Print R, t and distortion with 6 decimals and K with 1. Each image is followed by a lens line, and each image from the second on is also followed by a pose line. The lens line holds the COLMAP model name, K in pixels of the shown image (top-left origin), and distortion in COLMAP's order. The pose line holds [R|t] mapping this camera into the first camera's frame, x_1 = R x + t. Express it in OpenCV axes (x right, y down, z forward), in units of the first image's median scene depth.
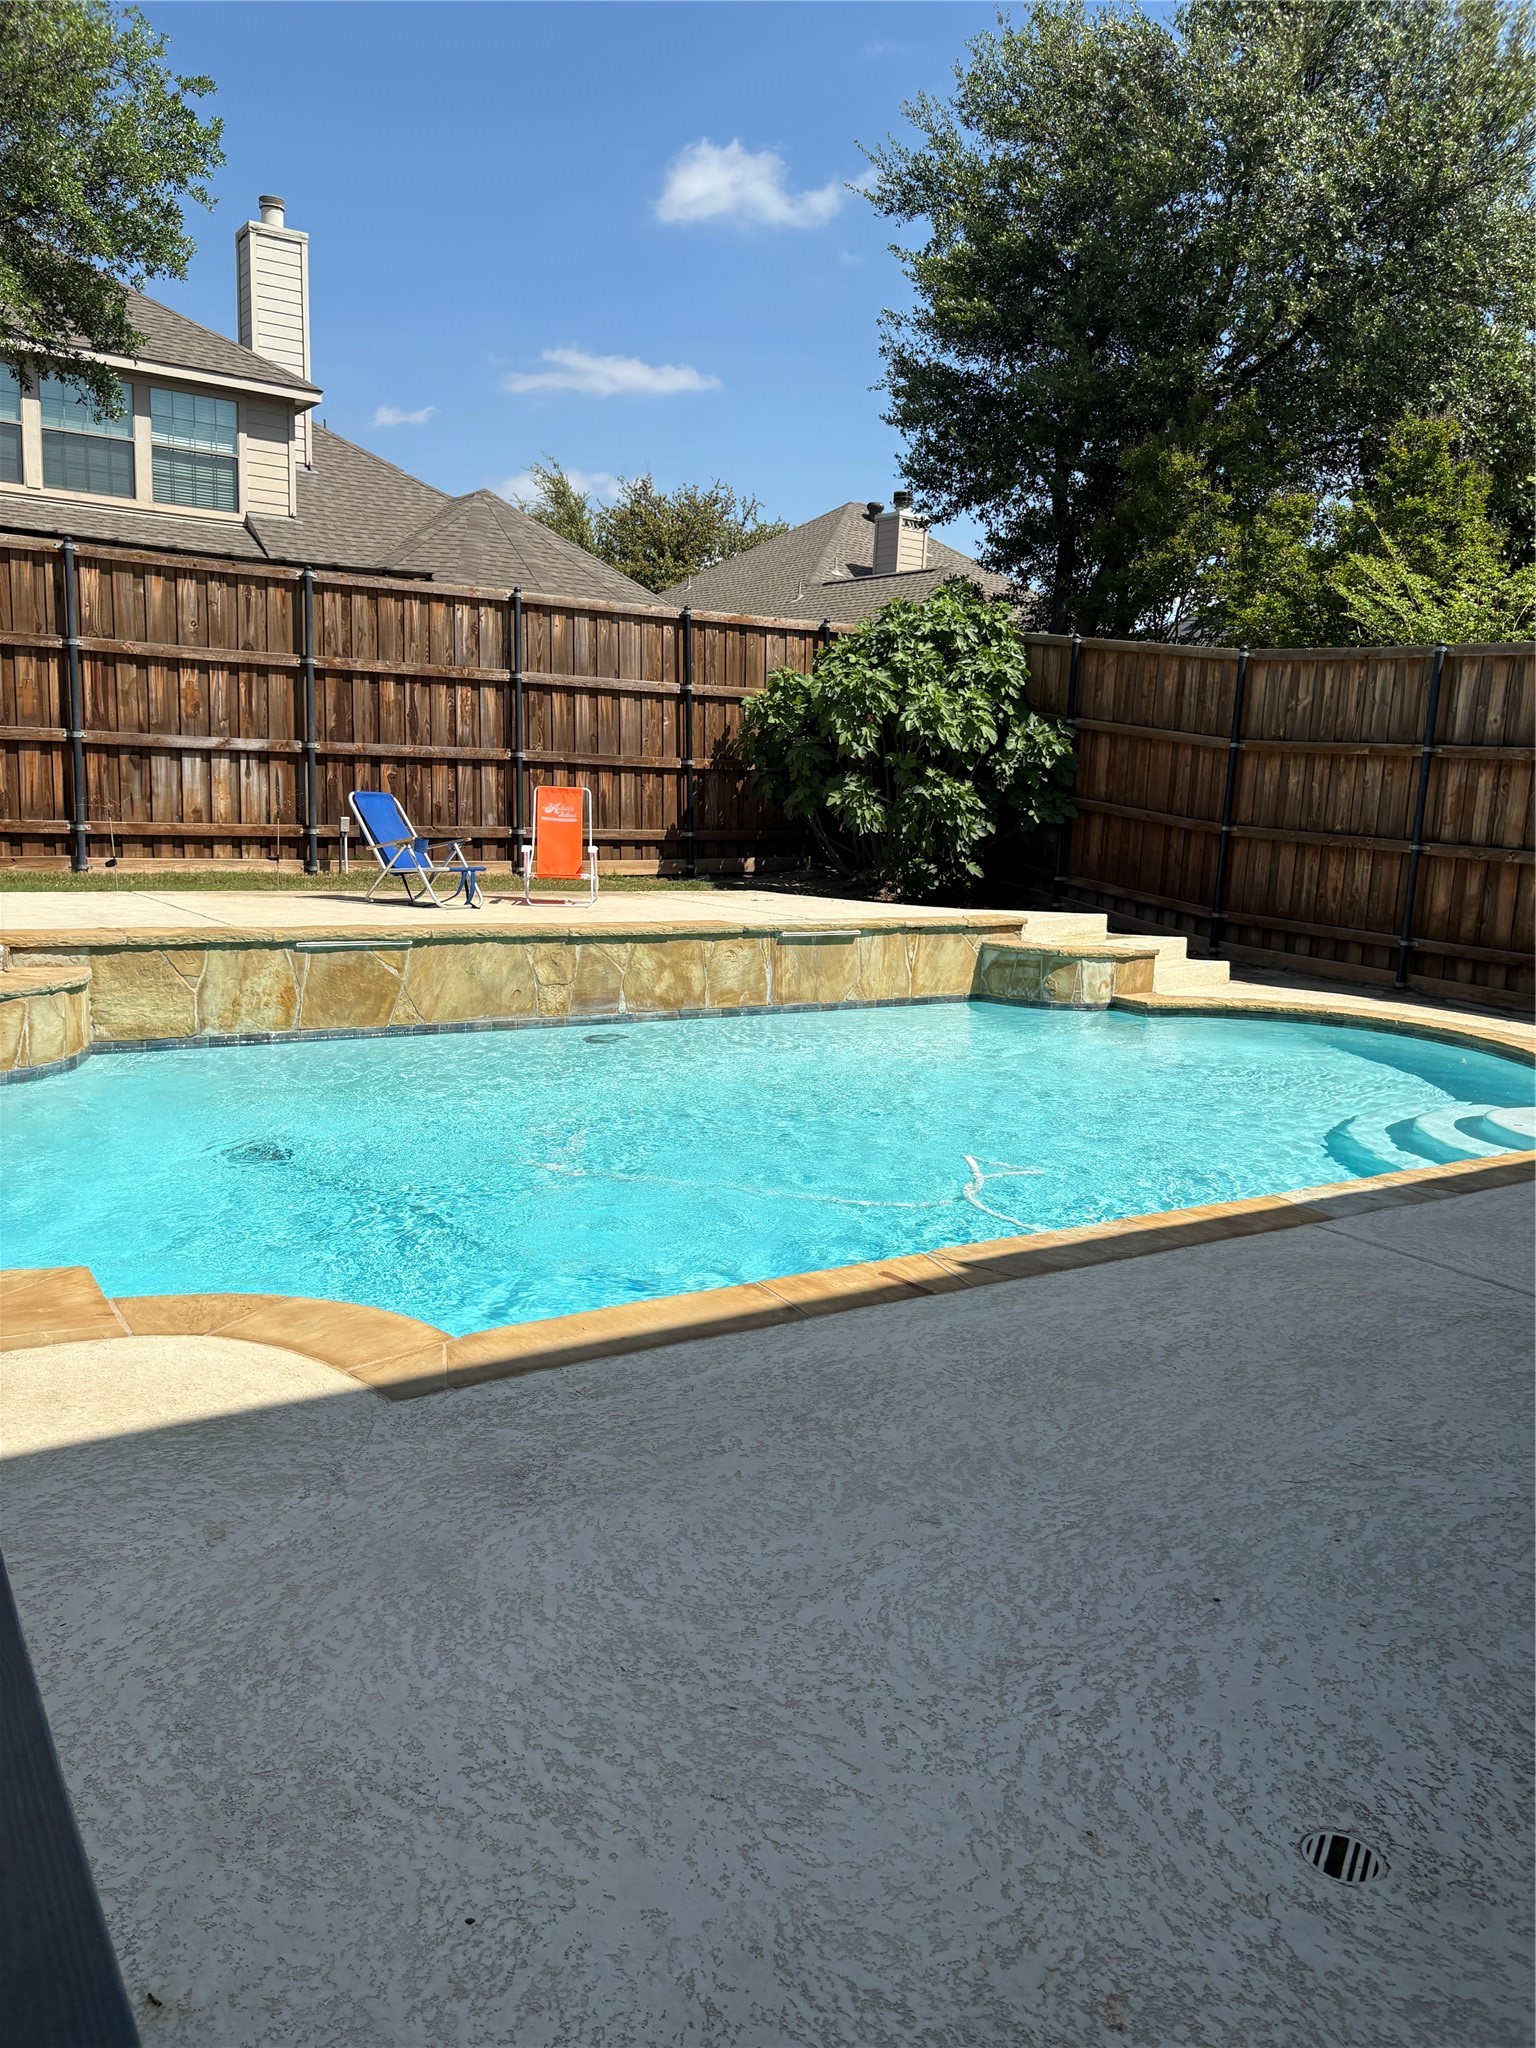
lens RADIAL K [[1575.0, 0, 776.0], [0, 1575.0, 1031.0], [0, 0, 1]] dist [0.072817, -0.067531]
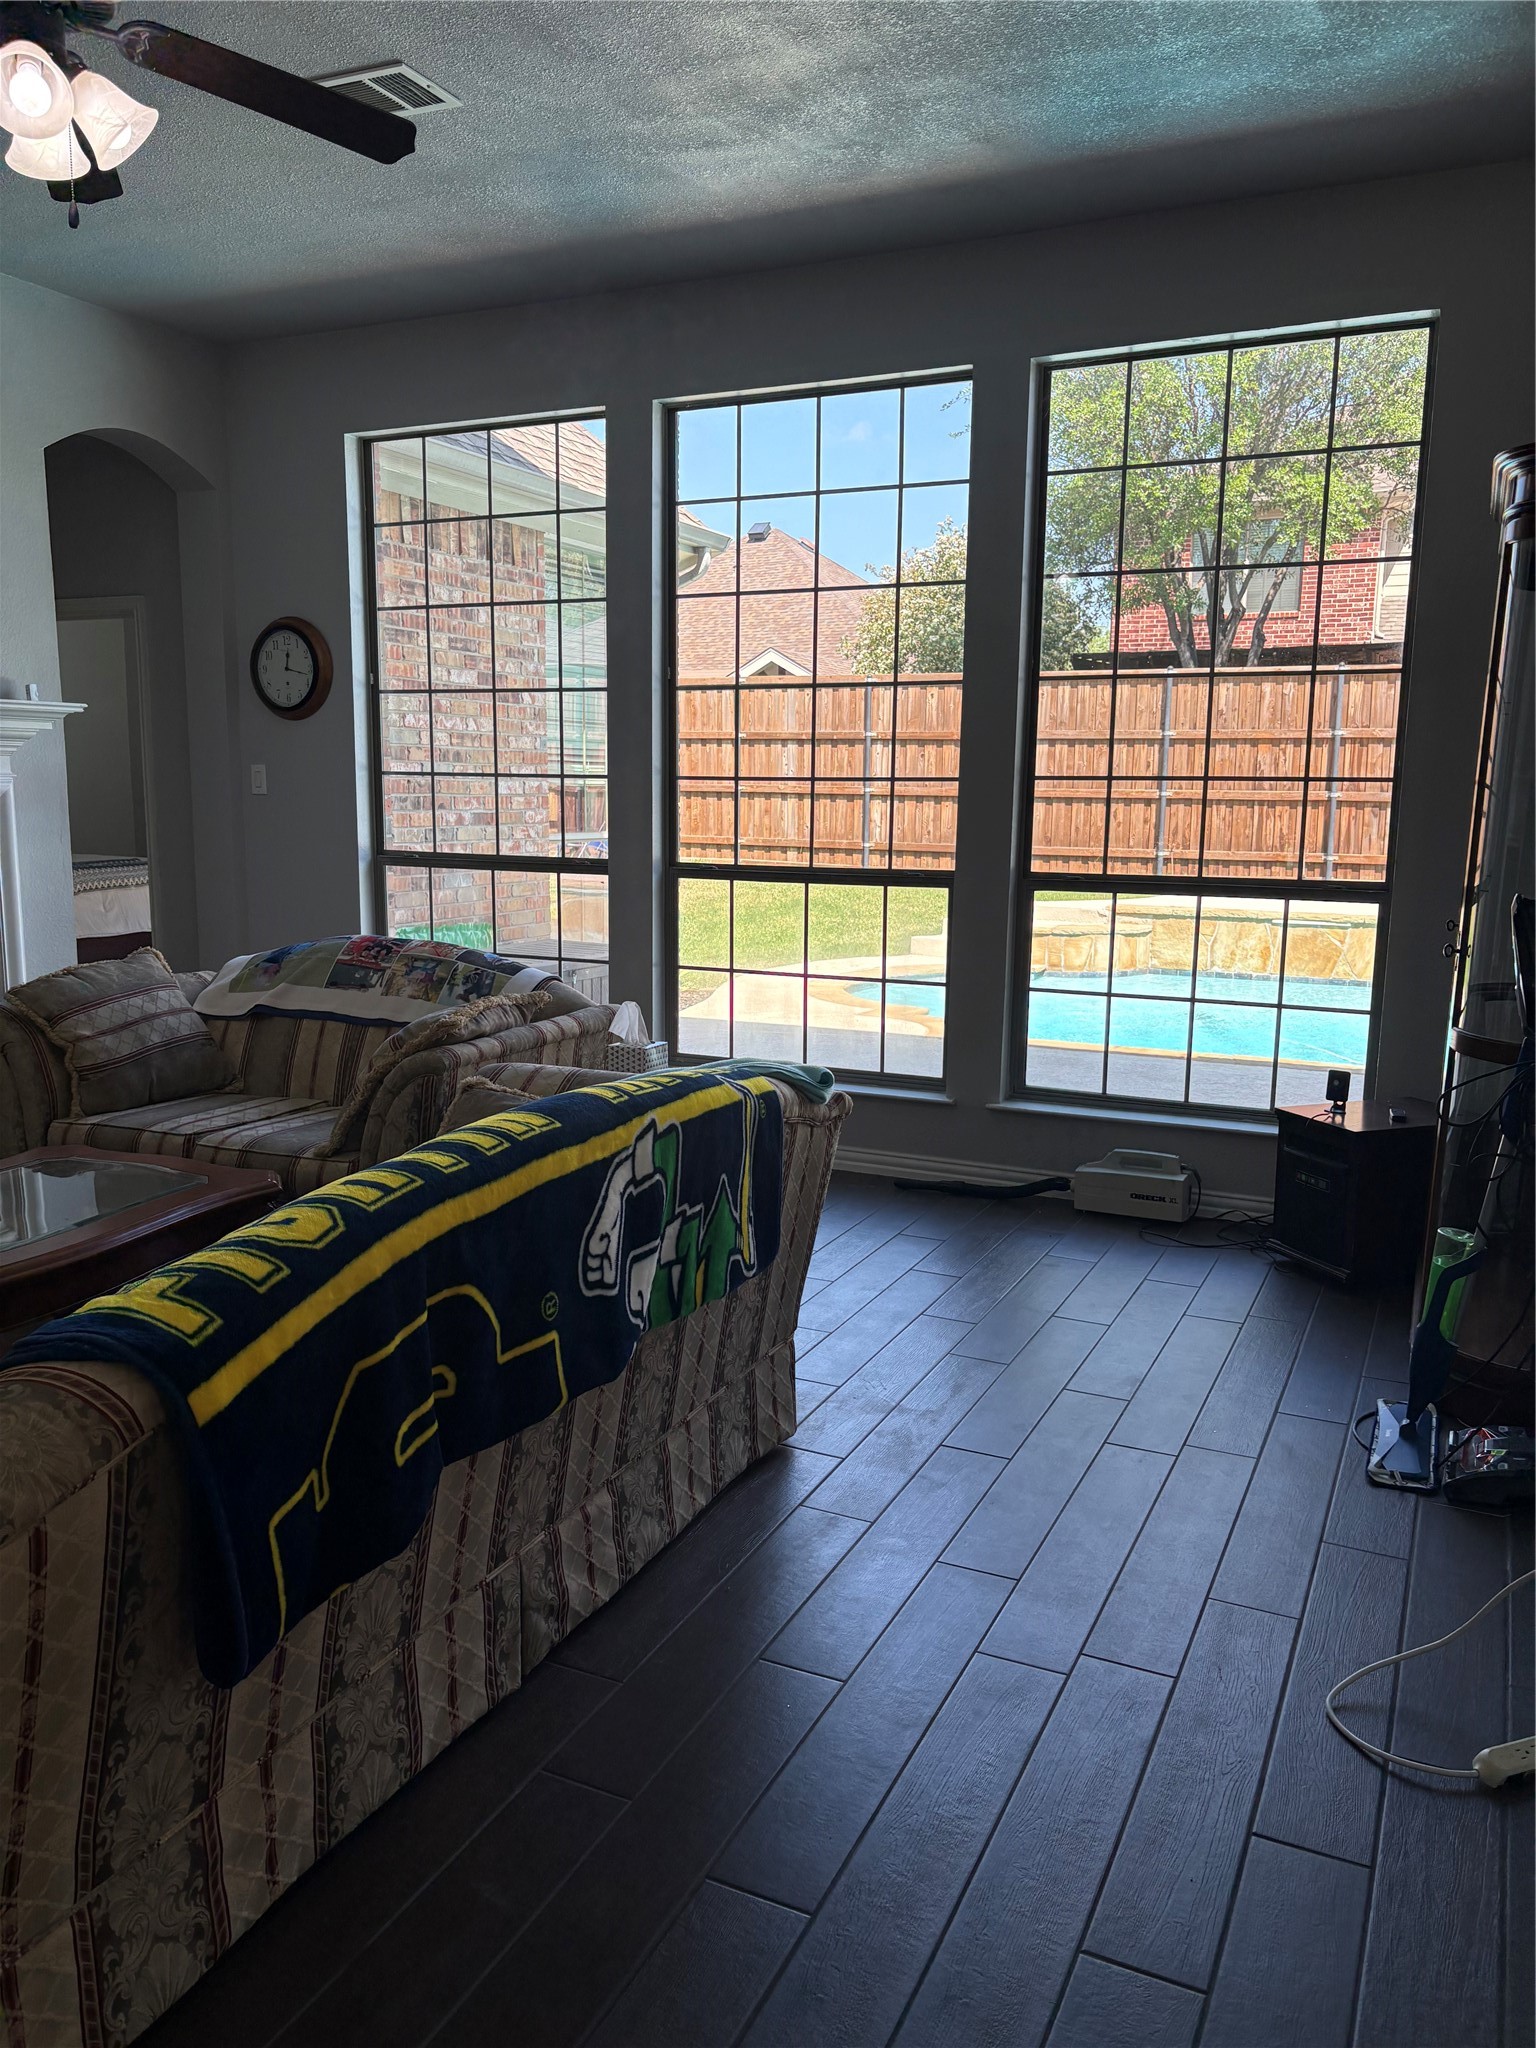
lens RADIAL K [[1562.2, 0, 756.7], [0, 1562.2, 1034.8], [0, 0, 1]] dist [0.043423, -0.049034]
pose [[0.506803, 0.101375, -0.856080, 0.791910], [-0.129273, 0.990770, 0.040794, 0.061733], [0.852314, 0.089994, 0.515230, -0.258447]]
